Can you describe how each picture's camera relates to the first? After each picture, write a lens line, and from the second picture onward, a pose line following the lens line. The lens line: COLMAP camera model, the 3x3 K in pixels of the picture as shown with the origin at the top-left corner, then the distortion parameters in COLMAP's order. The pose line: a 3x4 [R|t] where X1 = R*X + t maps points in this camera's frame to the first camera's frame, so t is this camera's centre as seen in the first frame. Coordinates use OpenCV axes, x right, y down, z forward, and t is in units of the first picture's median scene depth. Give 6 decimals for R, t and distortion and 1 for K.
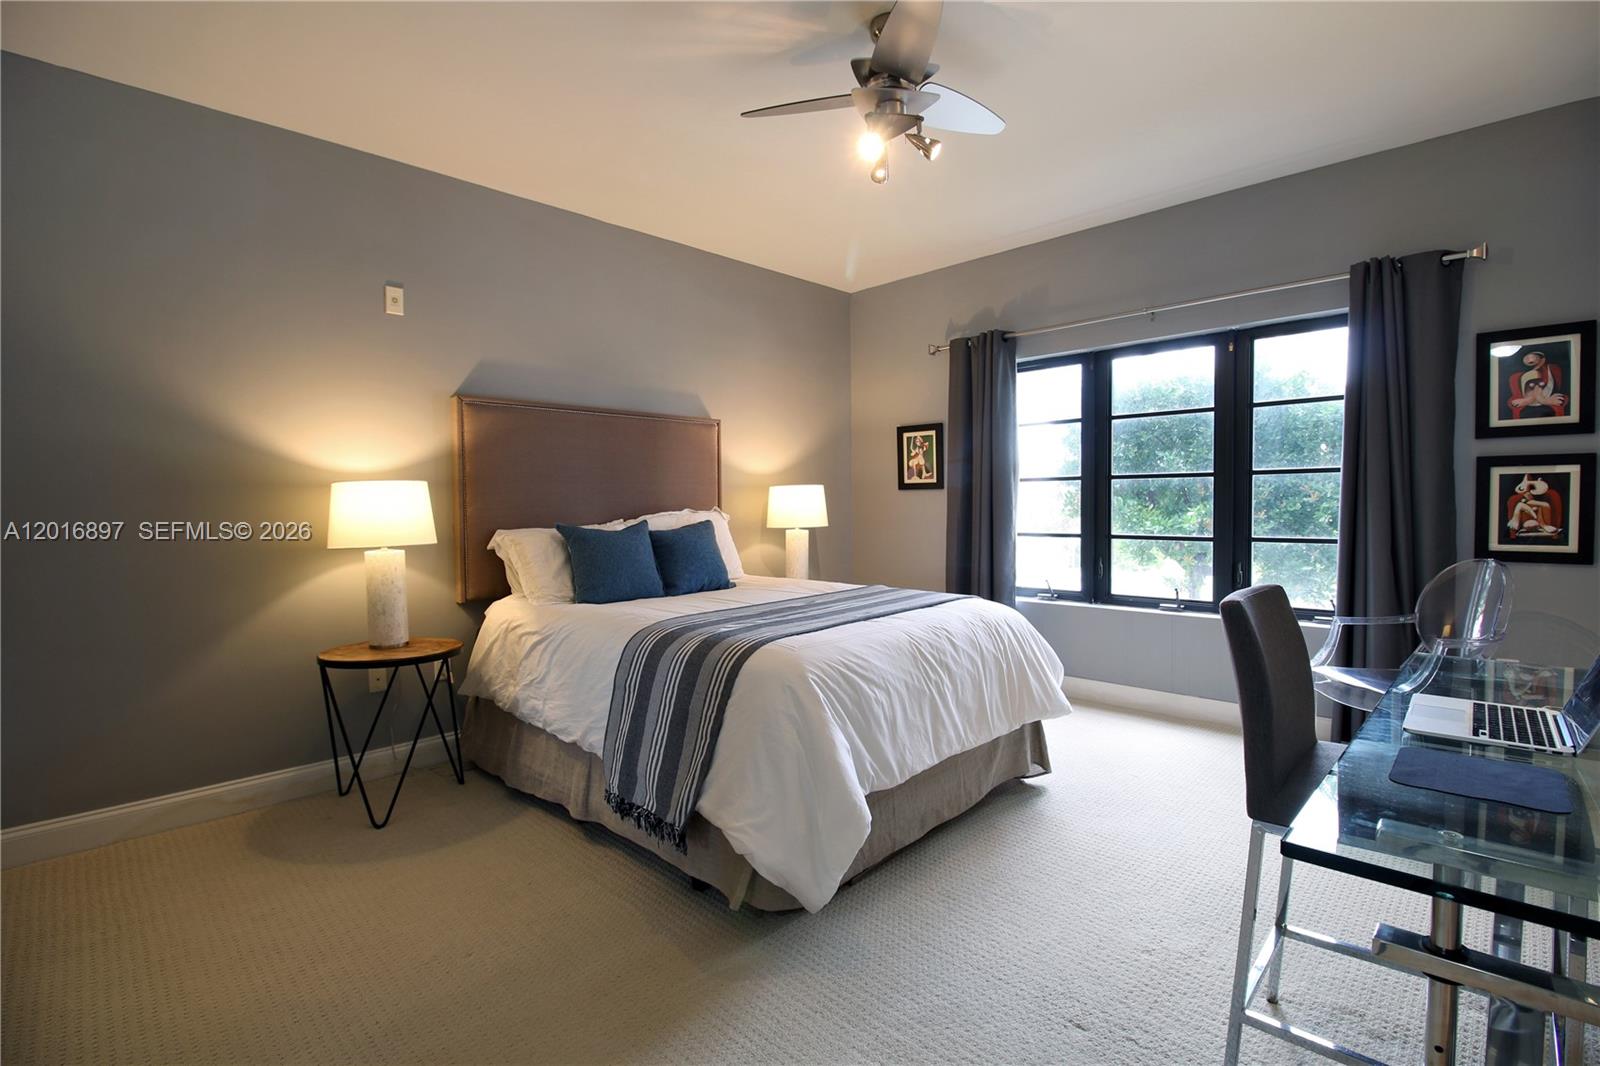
lens RADIAL K [[745.9, 0, 800.0], [0, 745.9, 533.0], [0, 0, 1]] dist [-0.001874, -0.000178]
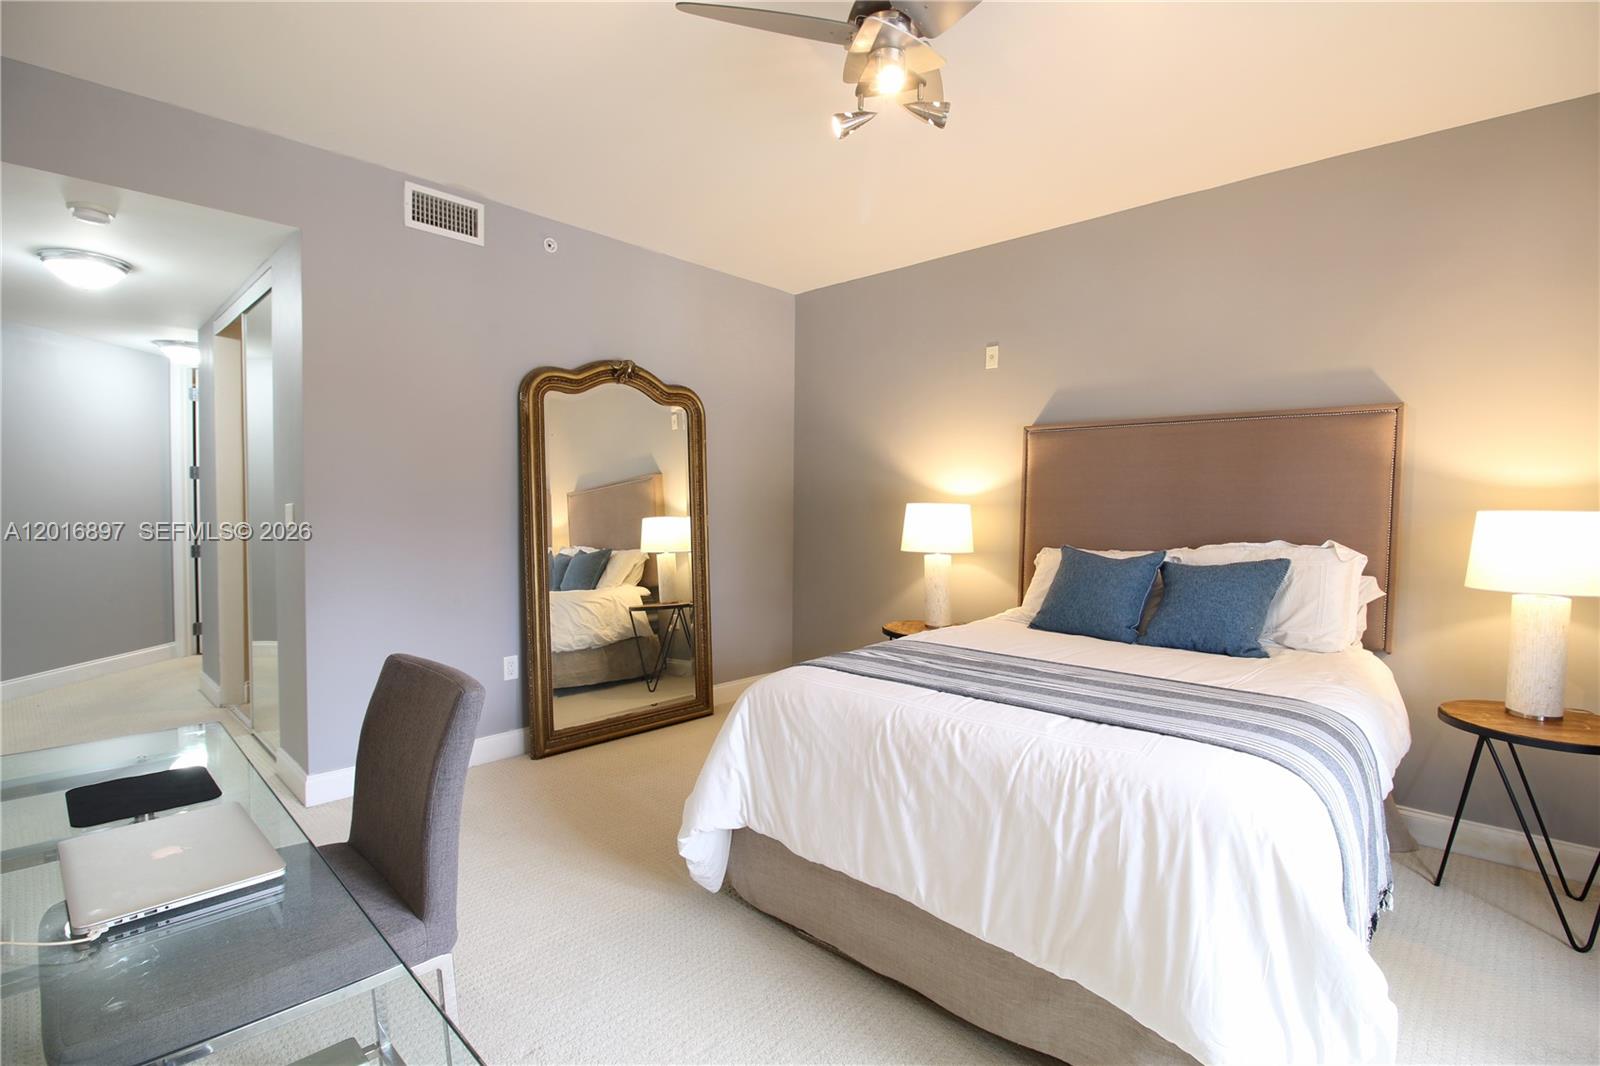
lens RADIAL K [[745.9, 0, 800.0], [0, 745.9, 533.0], [0, 0, 1]] dist [-0.001874, -0.000178]
pose [[-0.013121, 0.054053, -0.998452, 0.886615], [-0.051721, 0.997164, 0.054663, -0.086784], [0.998575, 0.052358, -0.010288, 0.871322]]
